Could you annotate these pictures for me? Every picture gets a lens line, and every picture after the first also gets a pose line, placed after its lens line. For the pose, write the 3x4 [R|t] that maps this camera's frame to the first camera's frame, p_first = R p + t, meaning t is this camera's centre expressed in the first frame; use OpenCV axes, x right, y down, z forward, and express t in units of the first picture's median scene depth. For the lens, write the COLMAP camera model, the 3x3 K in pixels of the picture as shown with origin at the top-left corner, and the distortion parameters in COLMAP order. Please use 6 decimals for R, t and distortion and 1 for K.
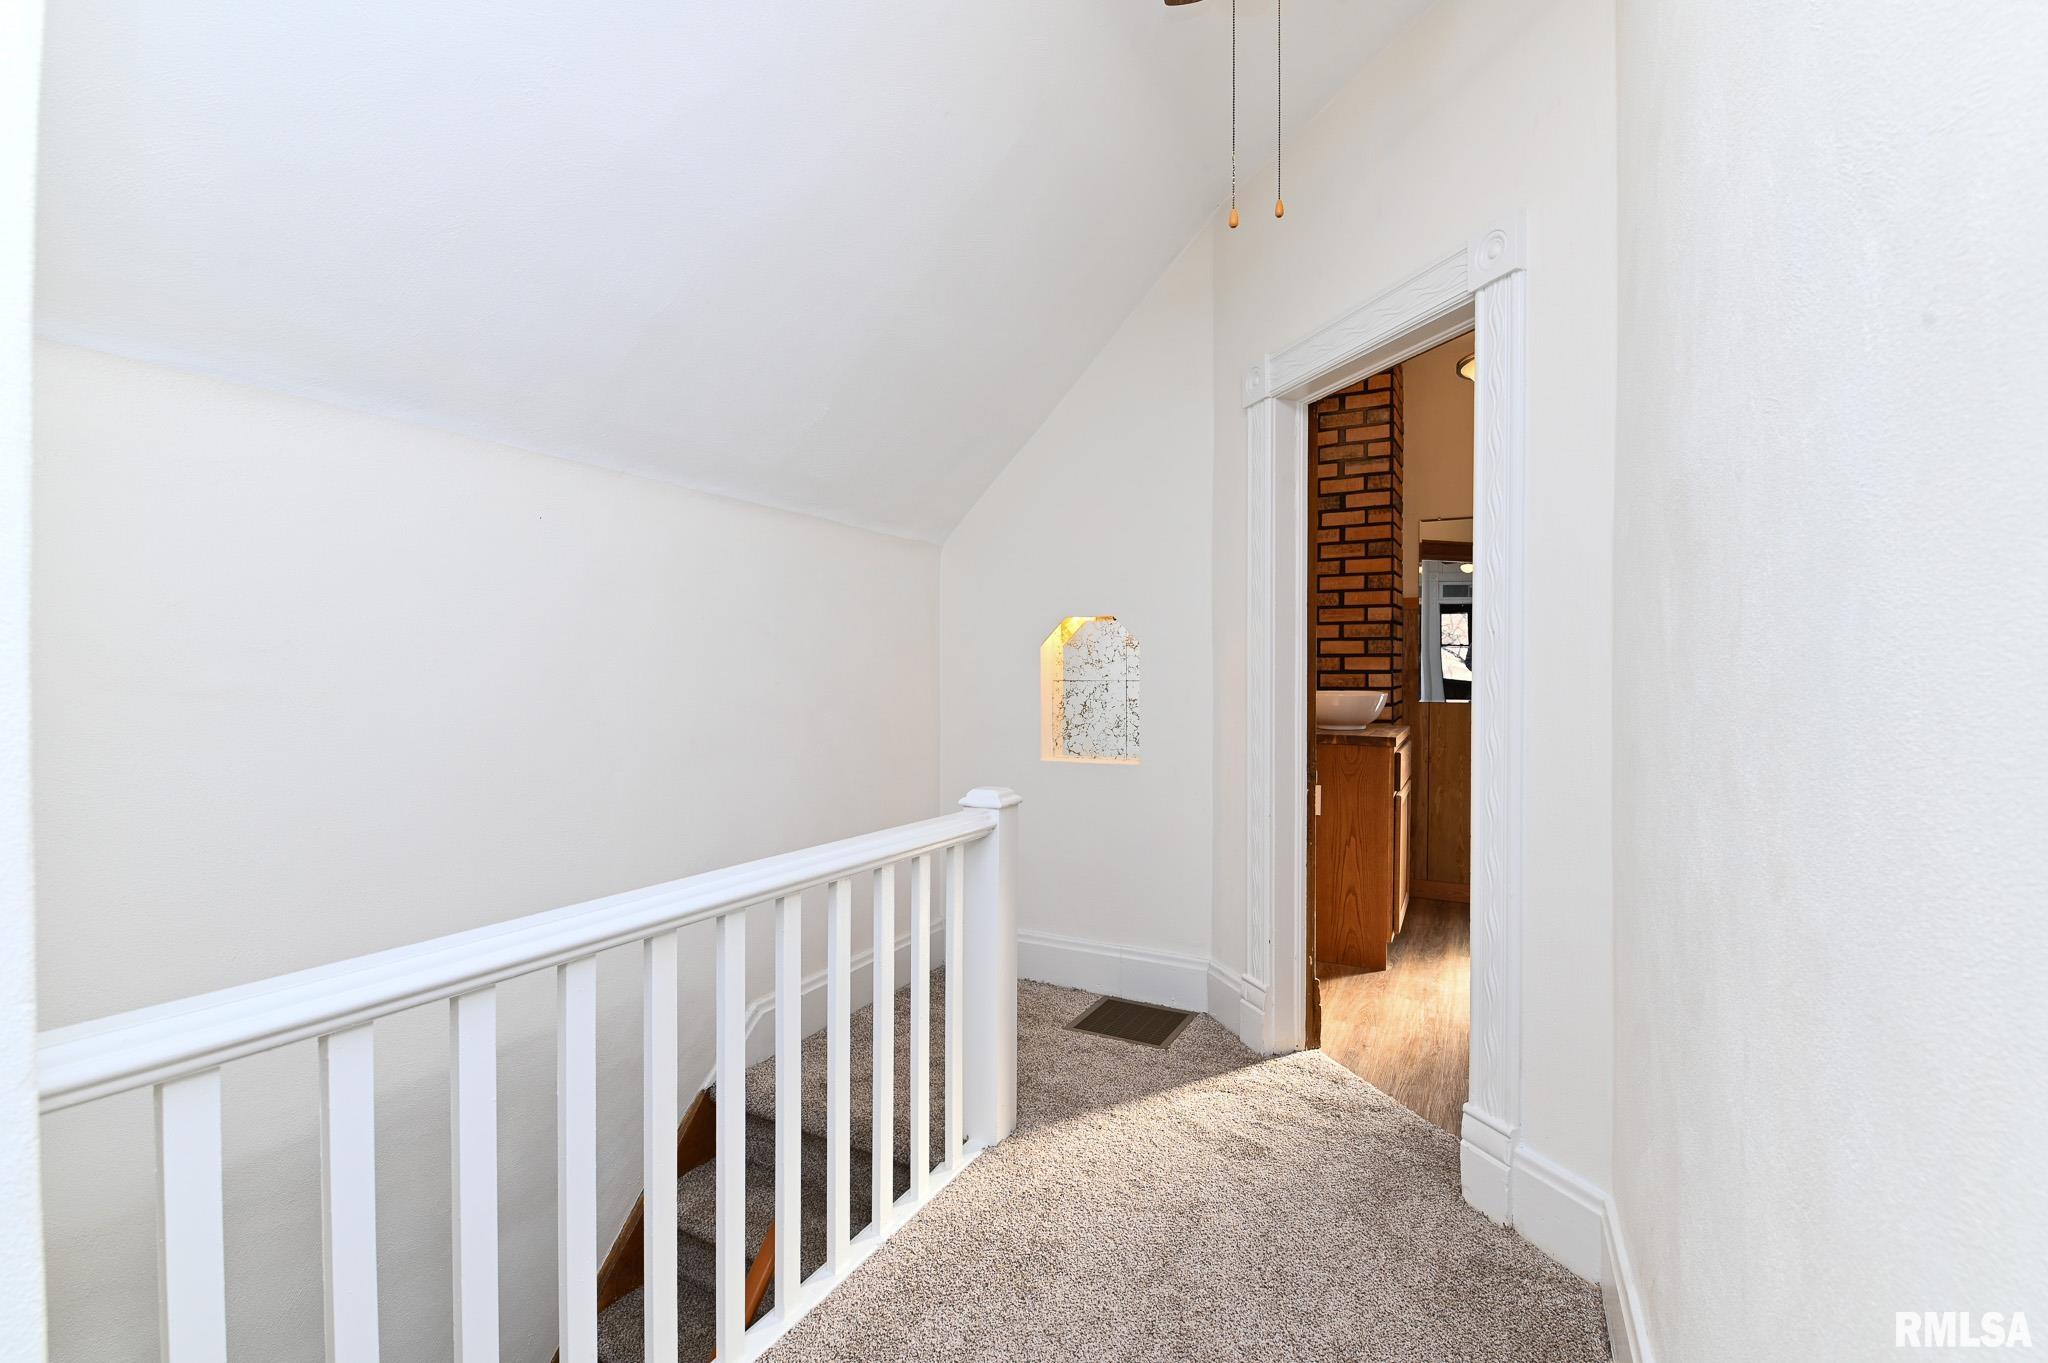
lens RADIAL K [[887.3, 0, 1019.5], [0, 887.3, 681.5], [0, 0, 1]] dist [-0.013084, -0.003870]
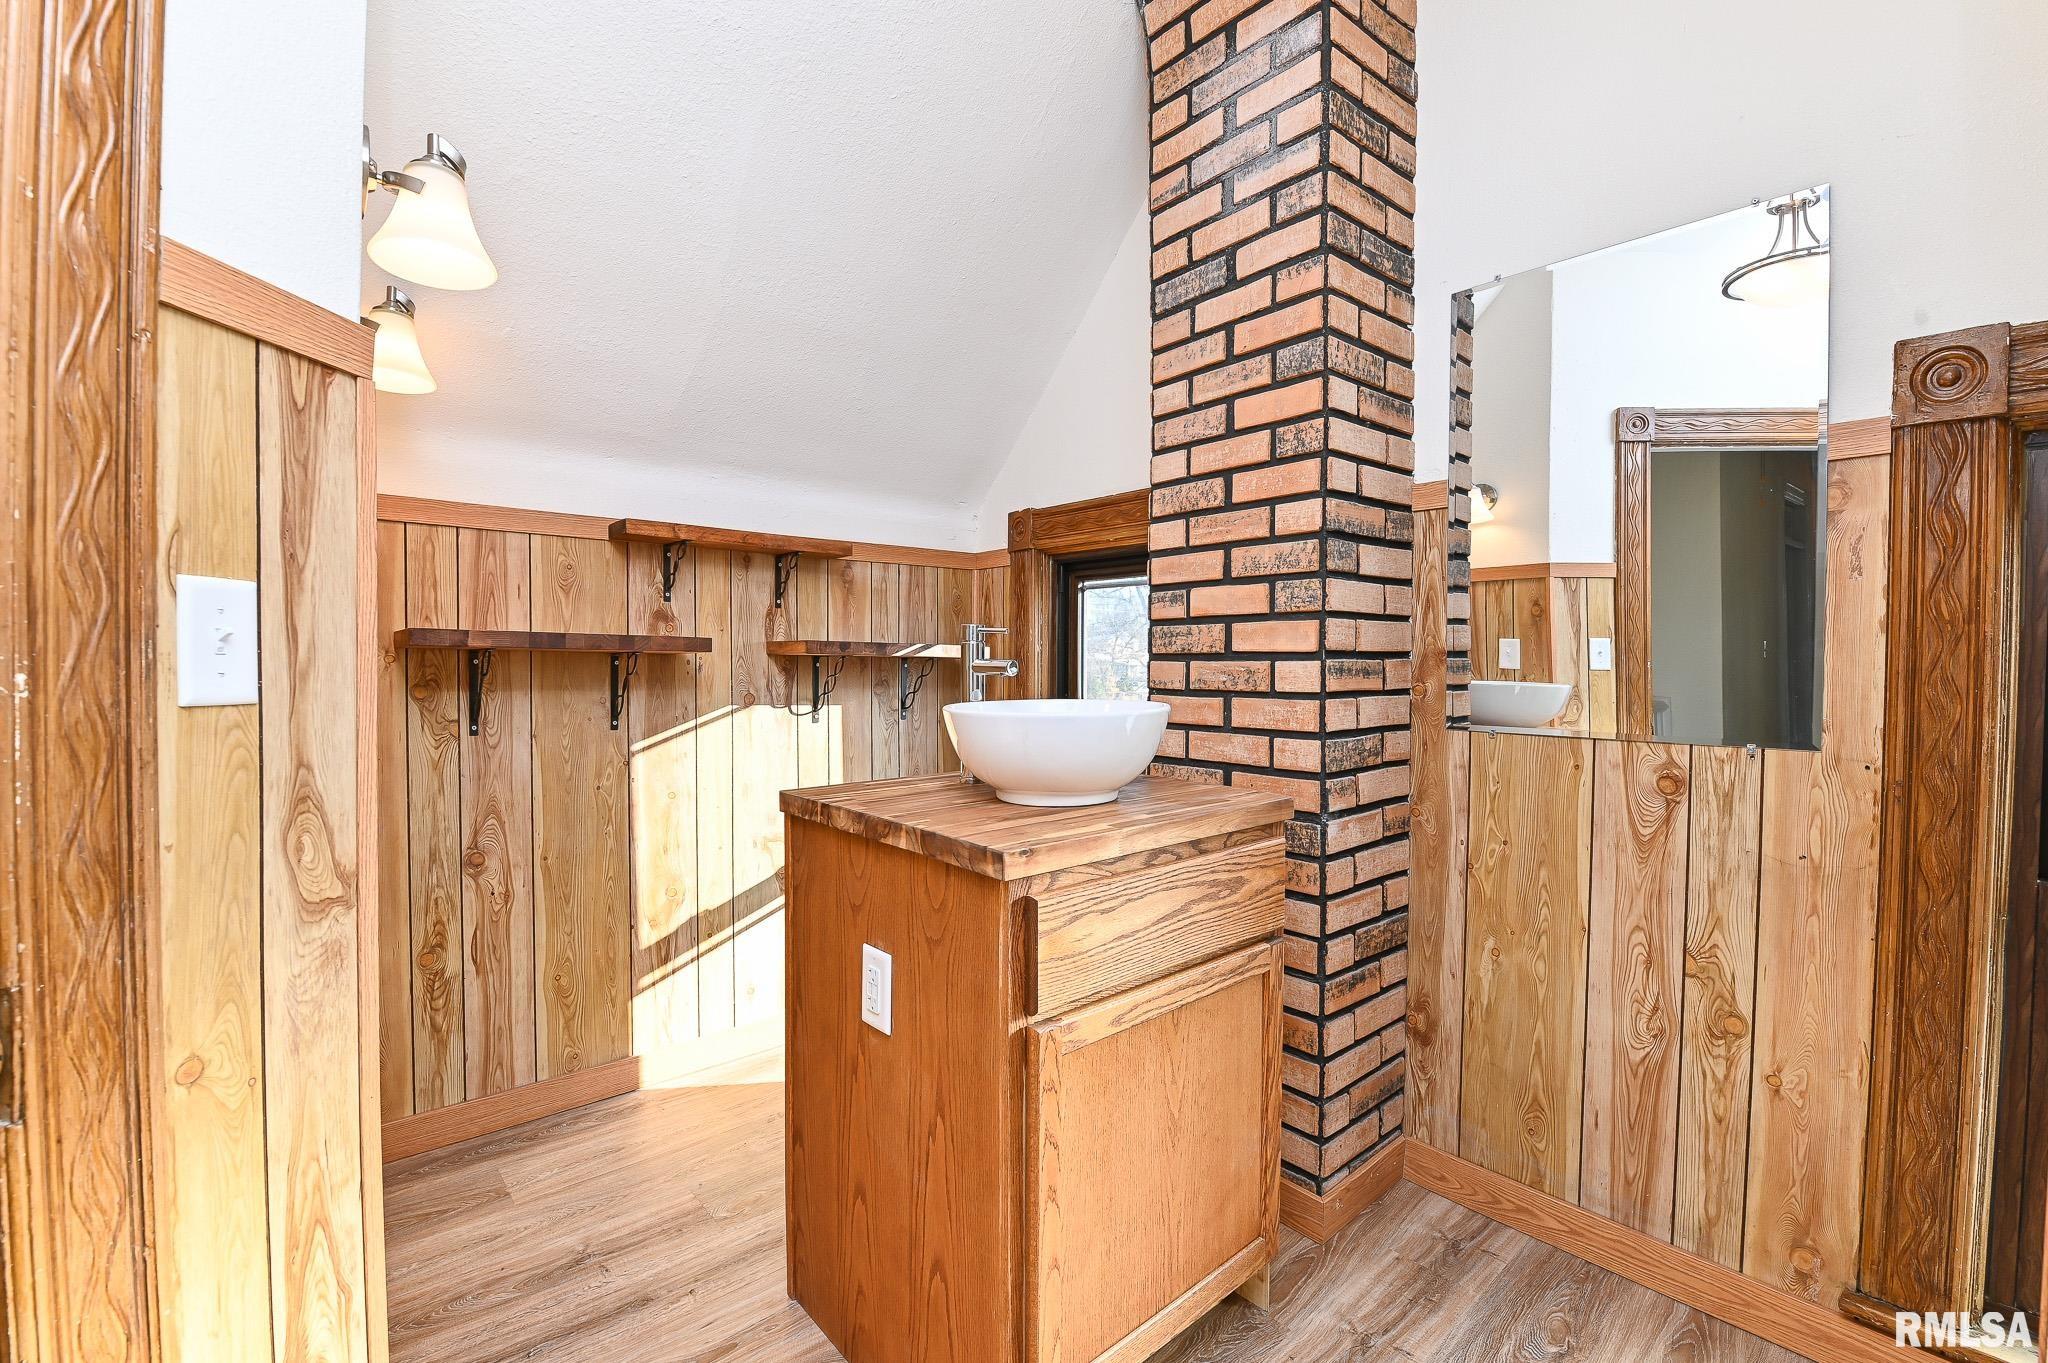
lens RADIAL K [[887.3, 0, 1029.3], [0, 887.3, 677.0], [0, 0, 1]] dist [-0.013084, -0.003870]
pose [[0.926374, 0.009203, -0.376492, 0.443453], [-0.003872, 0.999881, 0.014913, -0.006647], [0.376585, -0.012357, 0.926300, 0.561565]]
